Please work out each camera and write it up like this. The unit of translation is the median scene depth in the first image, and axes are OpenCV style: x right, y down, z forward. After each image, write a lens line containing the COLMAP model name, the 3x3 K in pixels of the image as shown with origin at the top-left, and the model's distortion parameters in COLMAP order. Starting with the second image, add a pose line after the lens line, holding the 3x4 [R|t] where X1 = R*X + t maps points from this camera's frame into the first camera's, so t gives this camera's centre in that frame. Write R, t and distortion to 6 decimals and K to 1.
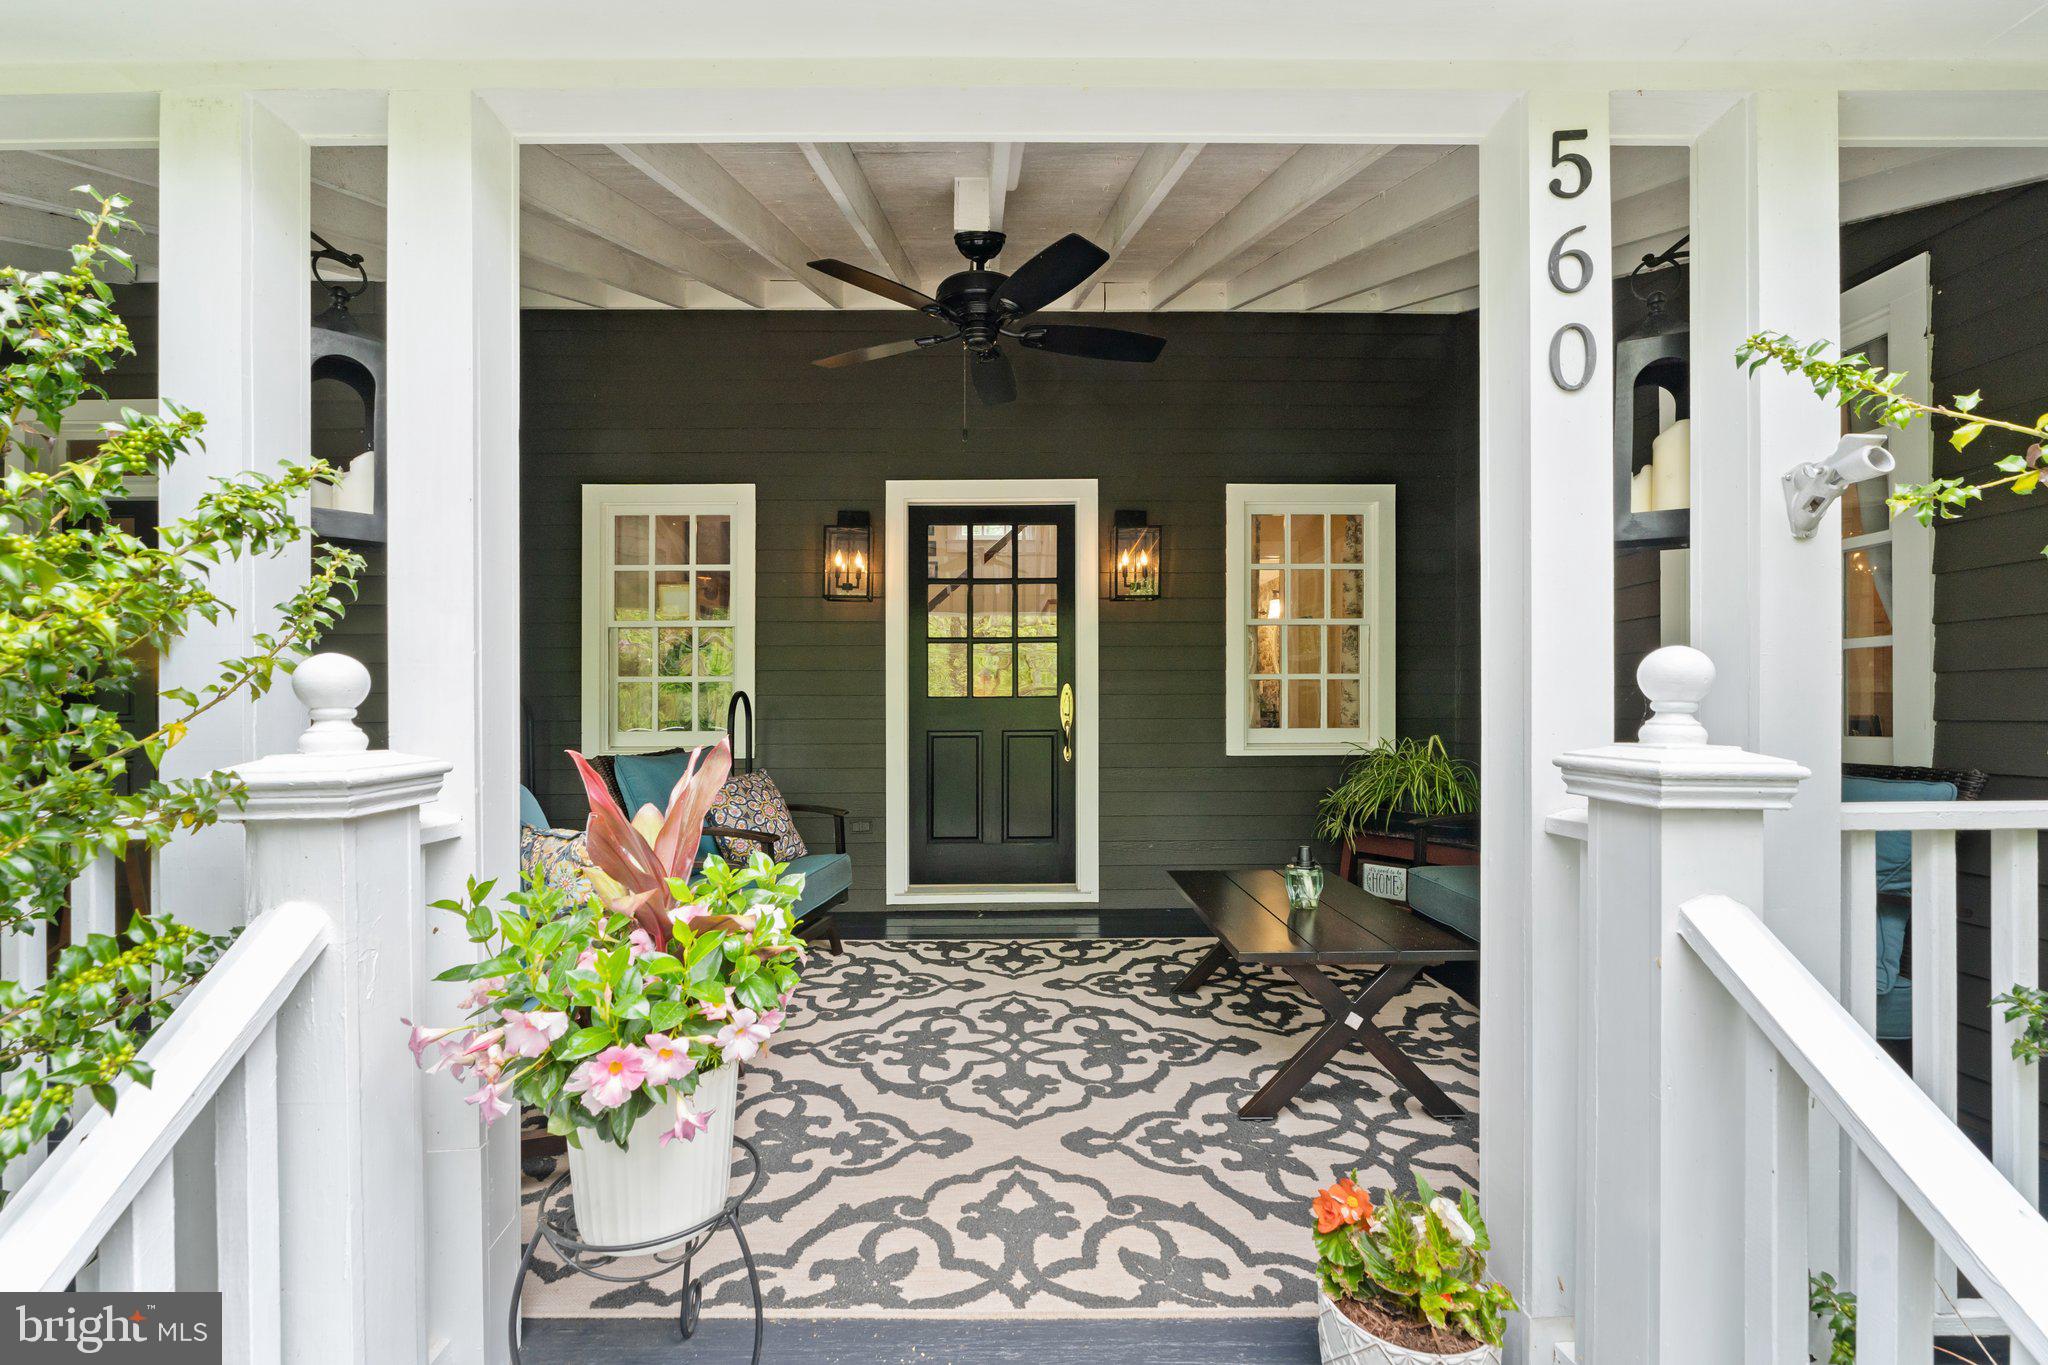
lens RADIAL K [[844.8, 0, 1022.7], [0, 844.8, 690.9], [0, 0, 1]] dist [0.007050, 0.000827]
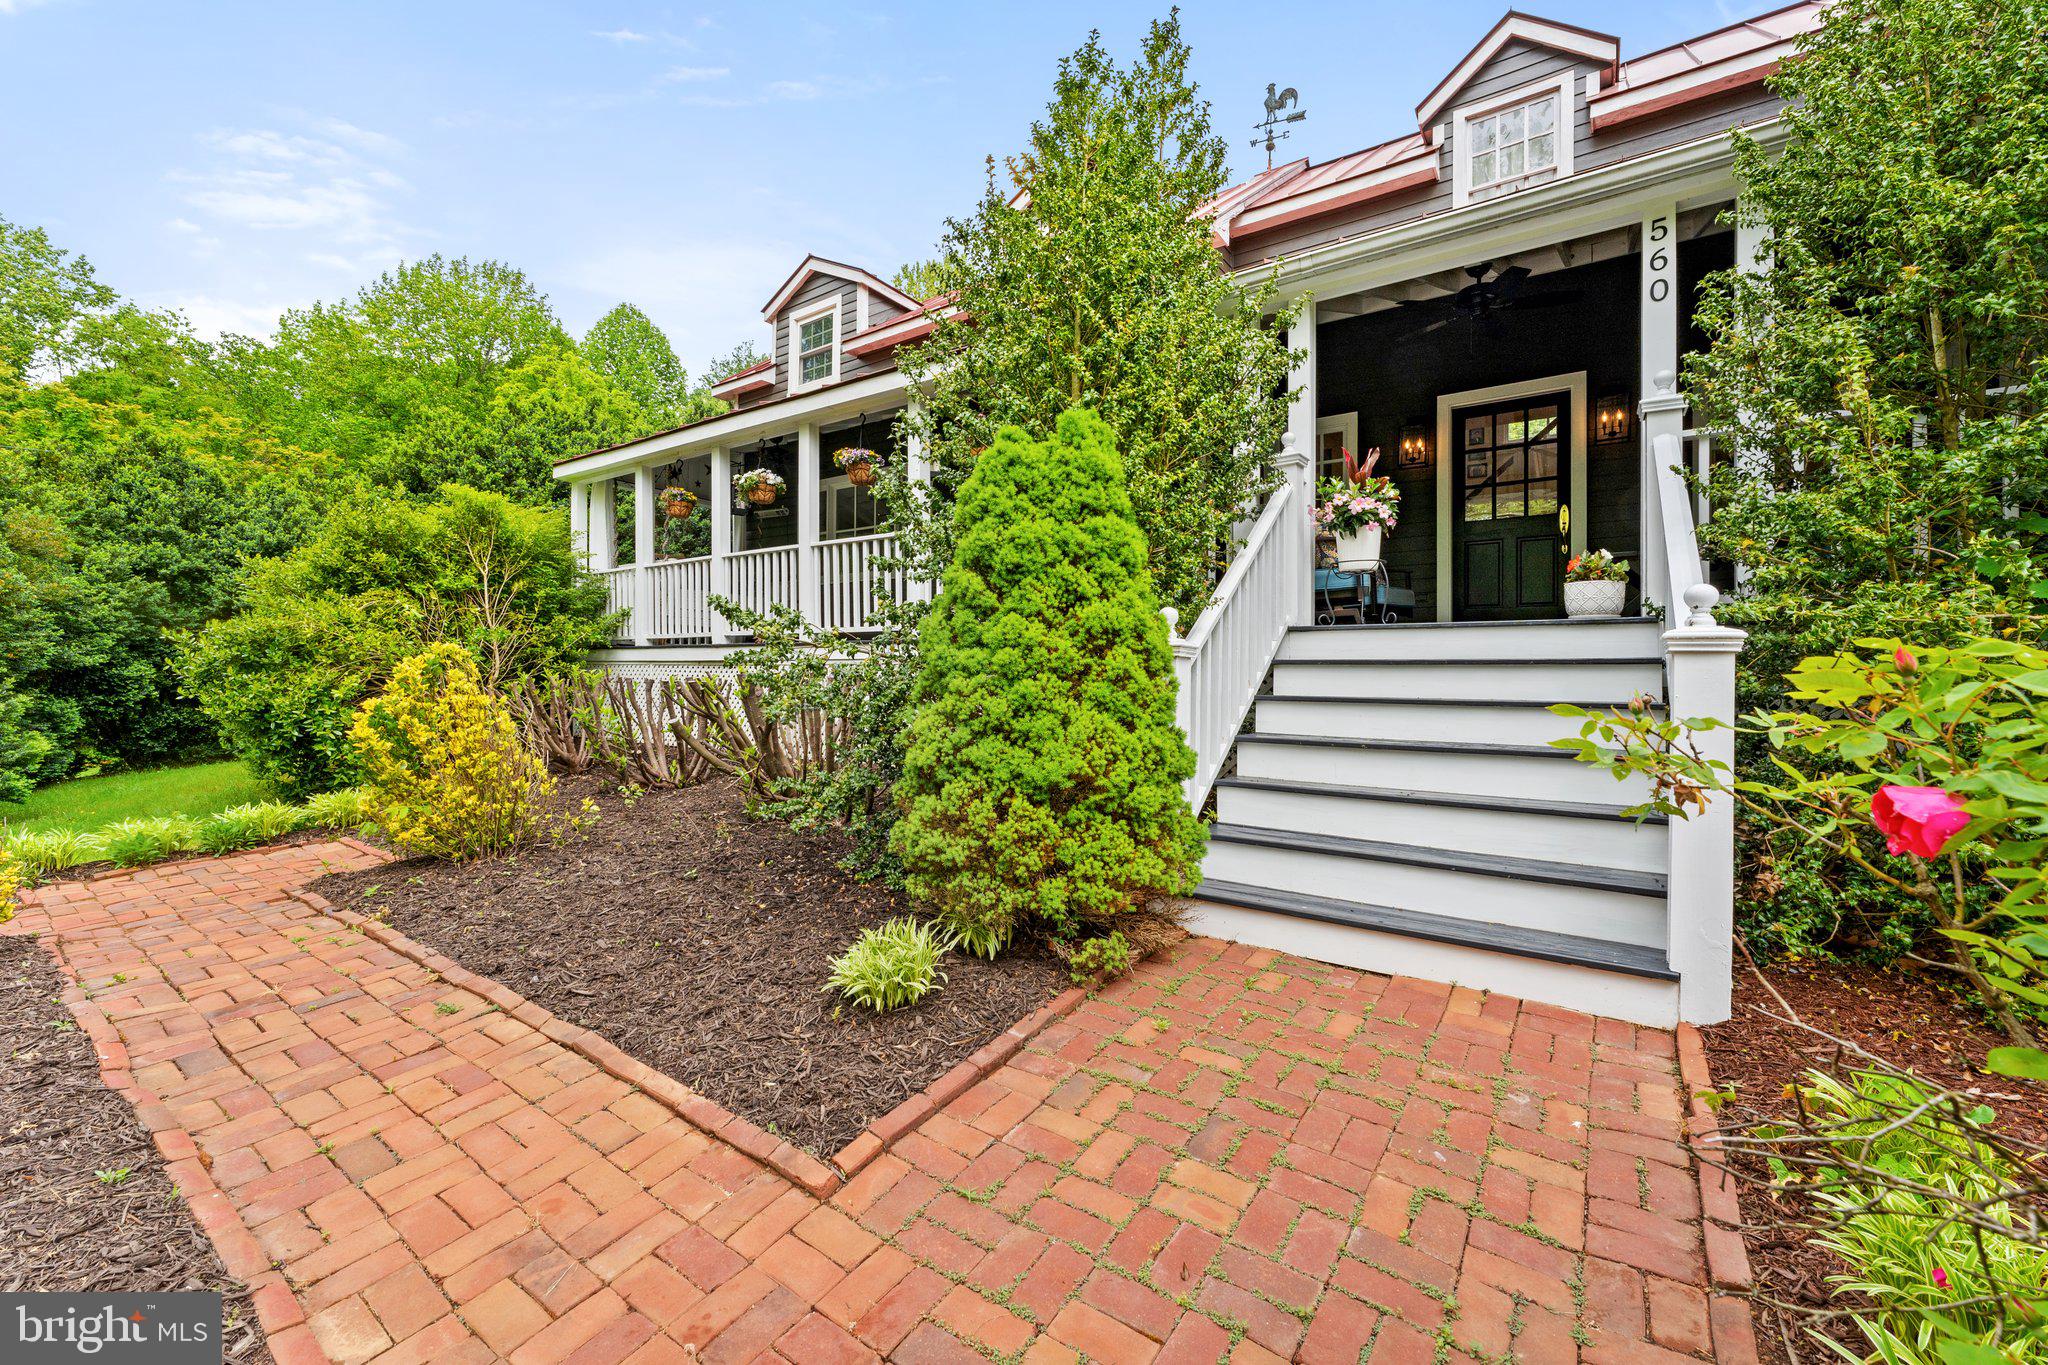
lens RADIAL K [[844.8, 0, 1024.4], [0, 844.8, 643.9], [0, 0, 1]] dist [0.007050, 0.000827]
pose [[0.799876, -0.009011, -0.600098, 0.200989], [-0.009119, 0.999589, -0.027165, 0.315568], [0.600096, 0.027201, 0.799465, -0.892877]]
